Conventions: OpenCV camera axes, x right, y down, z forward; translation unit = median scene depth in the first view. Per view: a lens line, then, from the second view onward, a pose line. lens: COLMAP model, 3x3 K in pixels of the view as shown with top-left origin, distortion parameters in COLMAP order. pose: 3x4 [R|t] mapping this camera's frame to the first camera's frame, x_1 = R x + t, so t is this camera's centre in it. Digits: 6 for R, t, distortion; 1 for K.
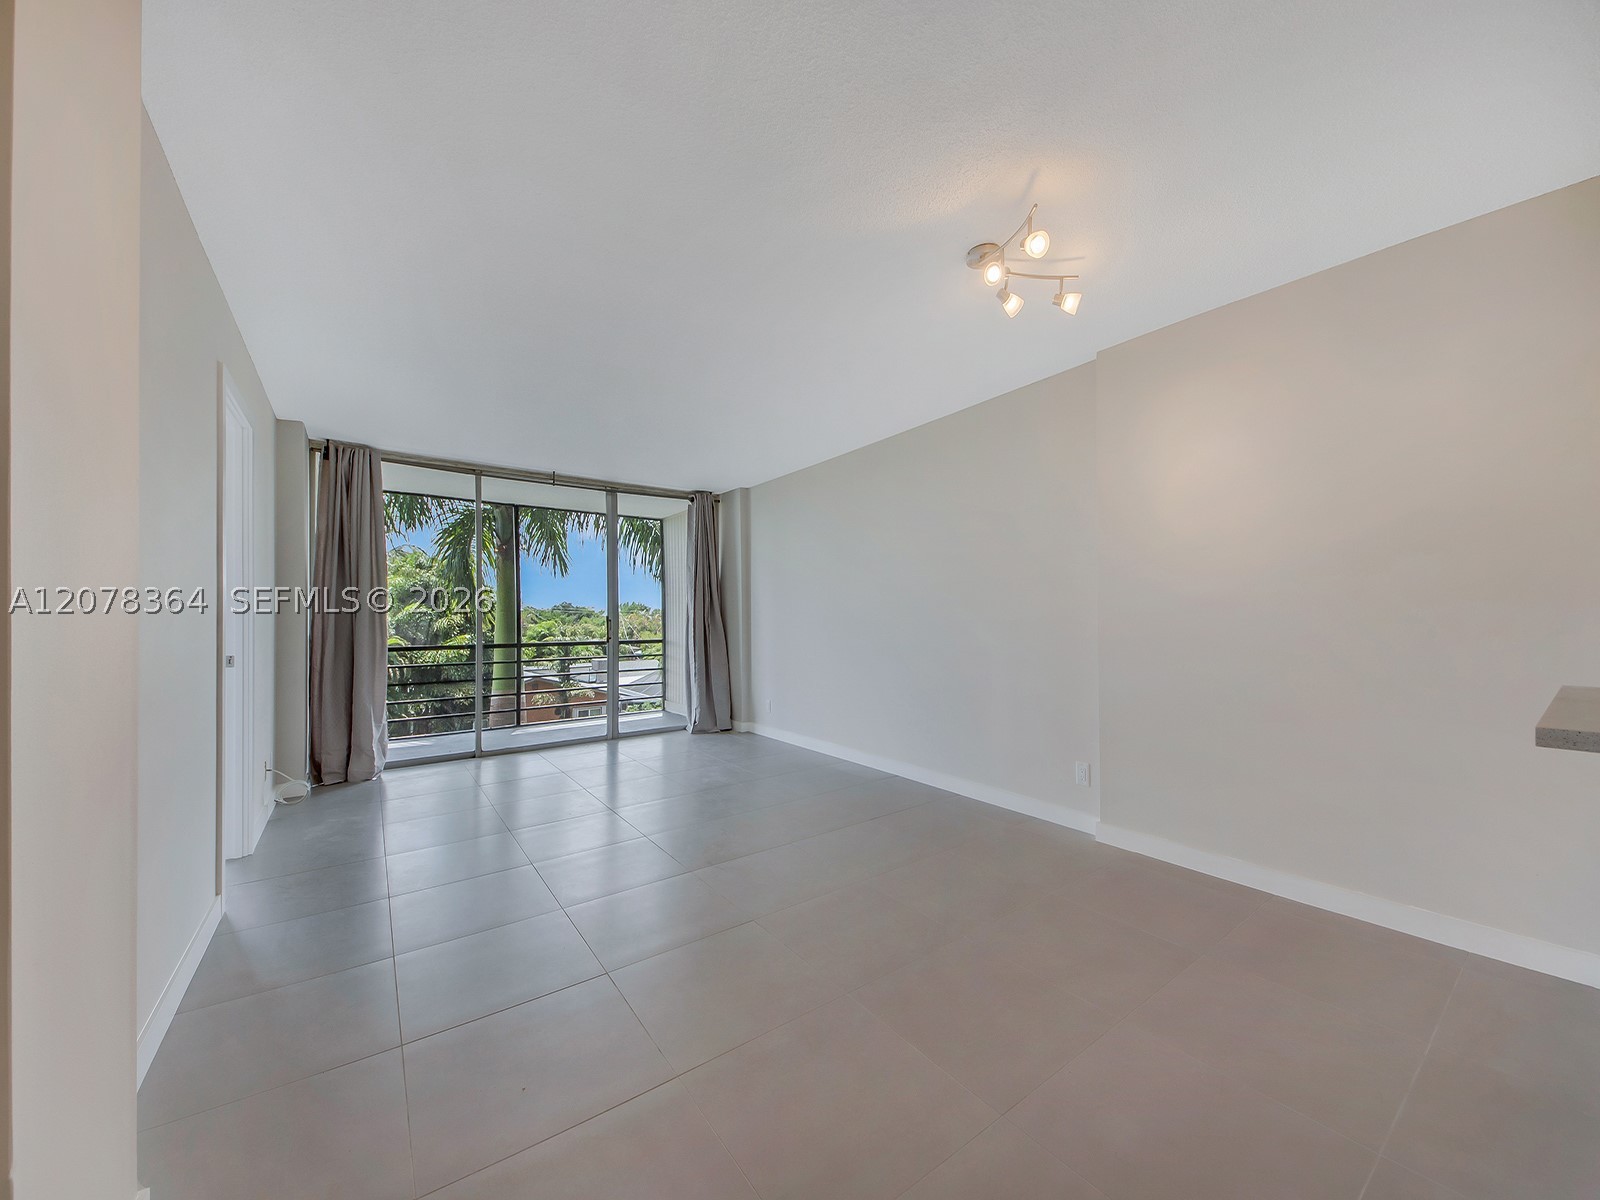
lens RADIAL K [[591.2, 0, 805.9], [0, 591.2, 625.7], [0, 0, 1]] dist [0.022124, -0.020369]
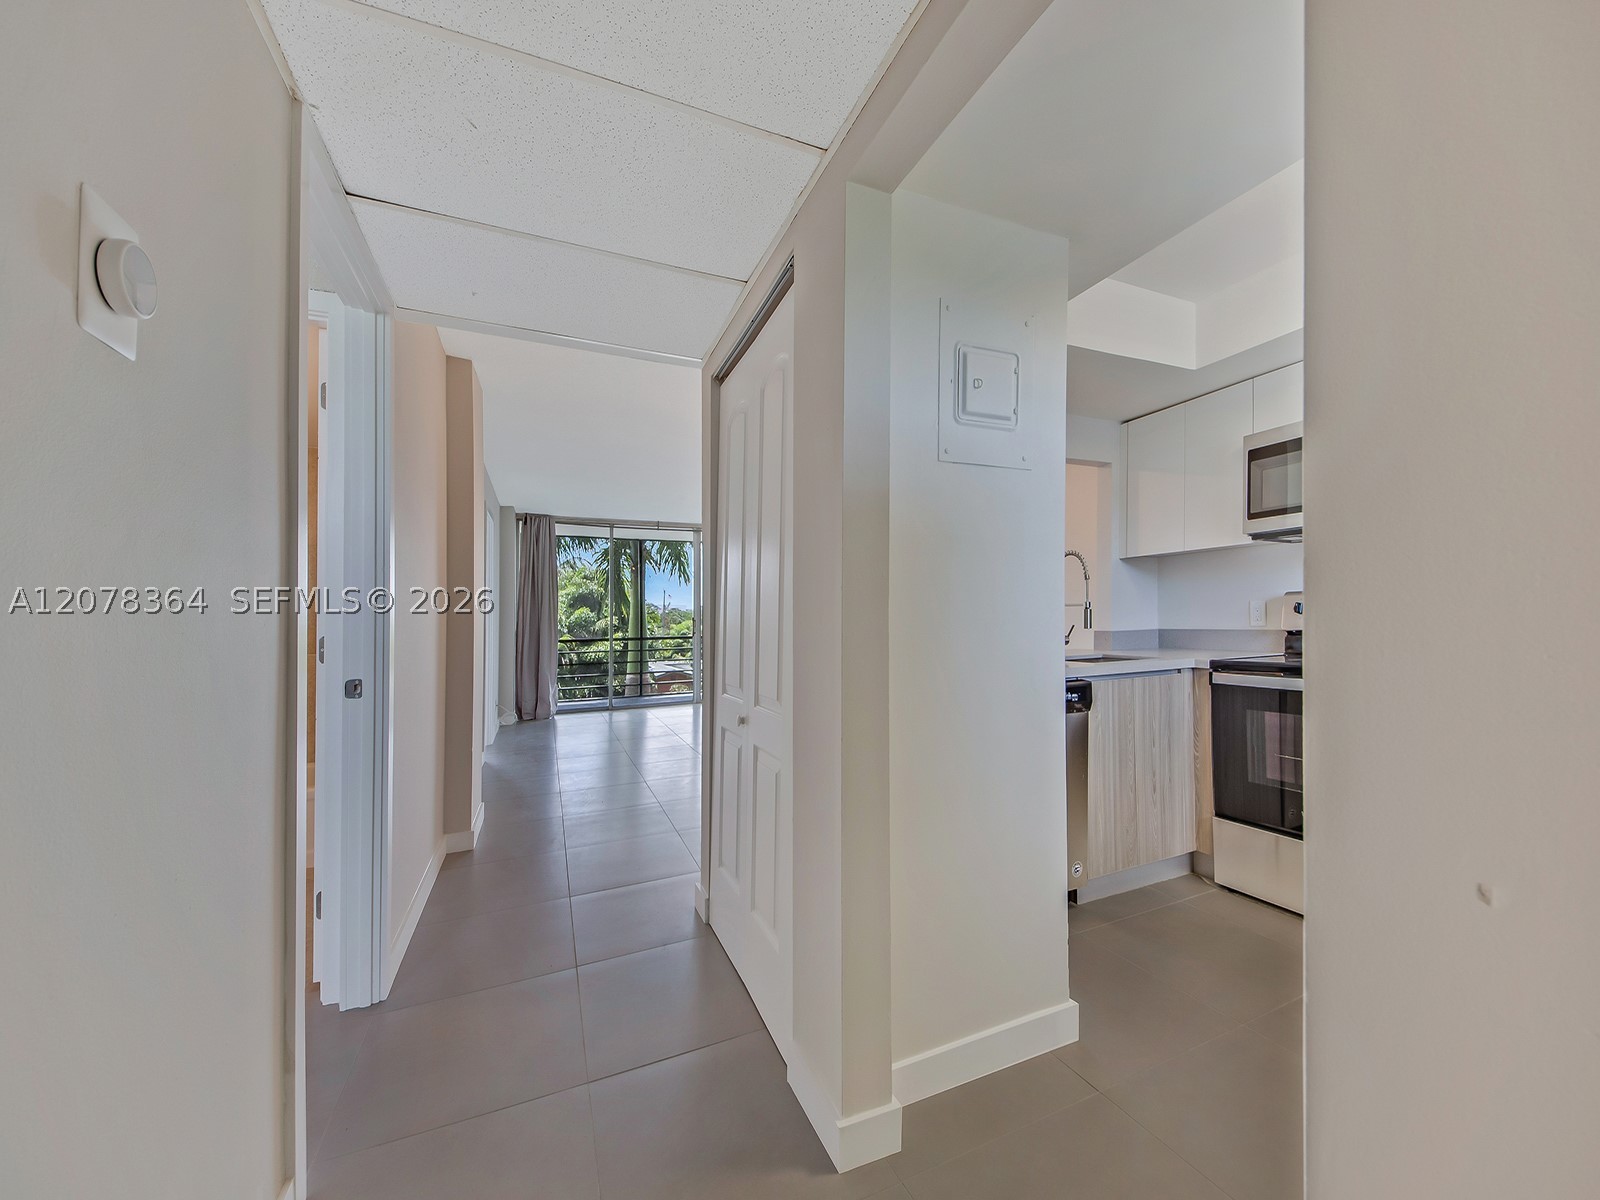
lens RADIAL K [[601.5, 0, 805.5], [0, 601.5, 601.4], [0, 0, 1]] dist [0.083545, -0.035341]
pose [[0.972477, -0.021774, -0.231978, 0.300632], [0.013035, 0.999149, -0.039137, 0.010737], [0.232633, 0.035036, 0.971933, -0.409930]]
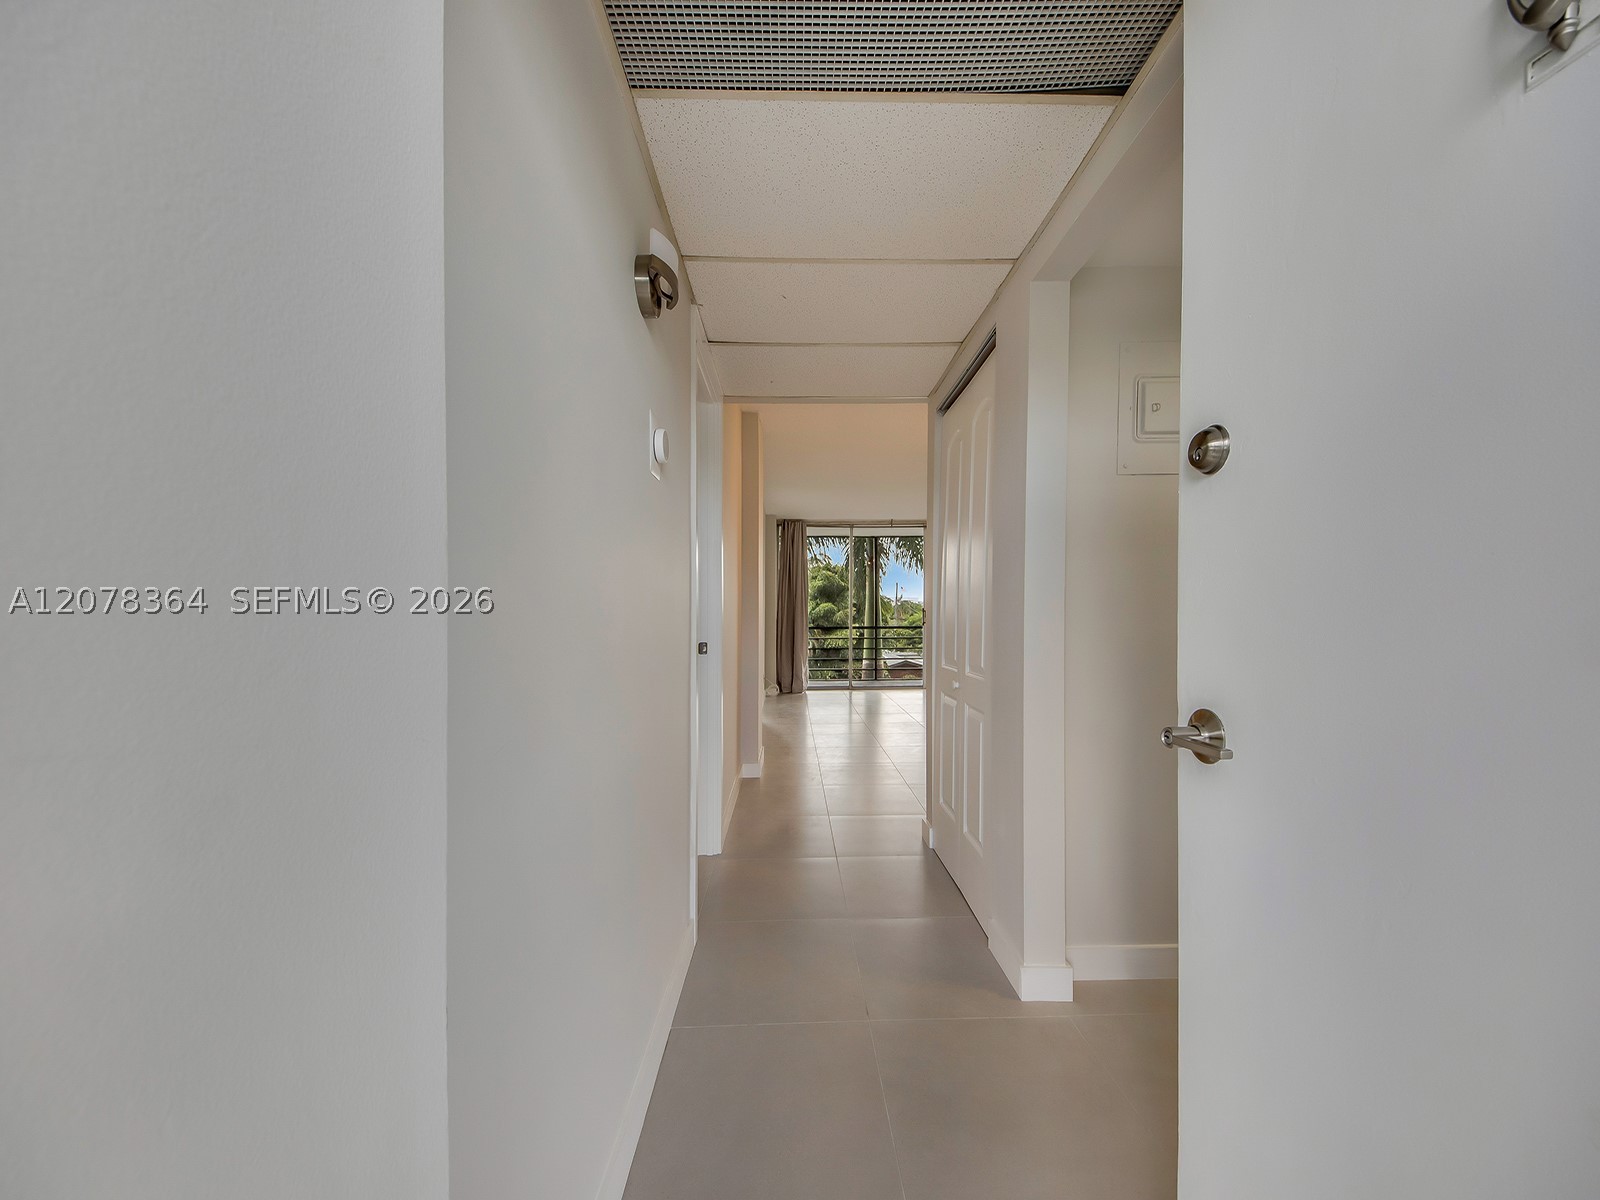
lens RADIAL K [[598.5, 0, 805.4], [0, 598.5, 607.9], [0, 0, 1]] dist [0.045390, -0.022007]
pose [[0.816273, -0.006202, -0.577633, 0.347182], [-0.006449, 0.999782, -0.019848, 0.019811], [0.577630, 0.019927, 0.816055, -0.502371]]
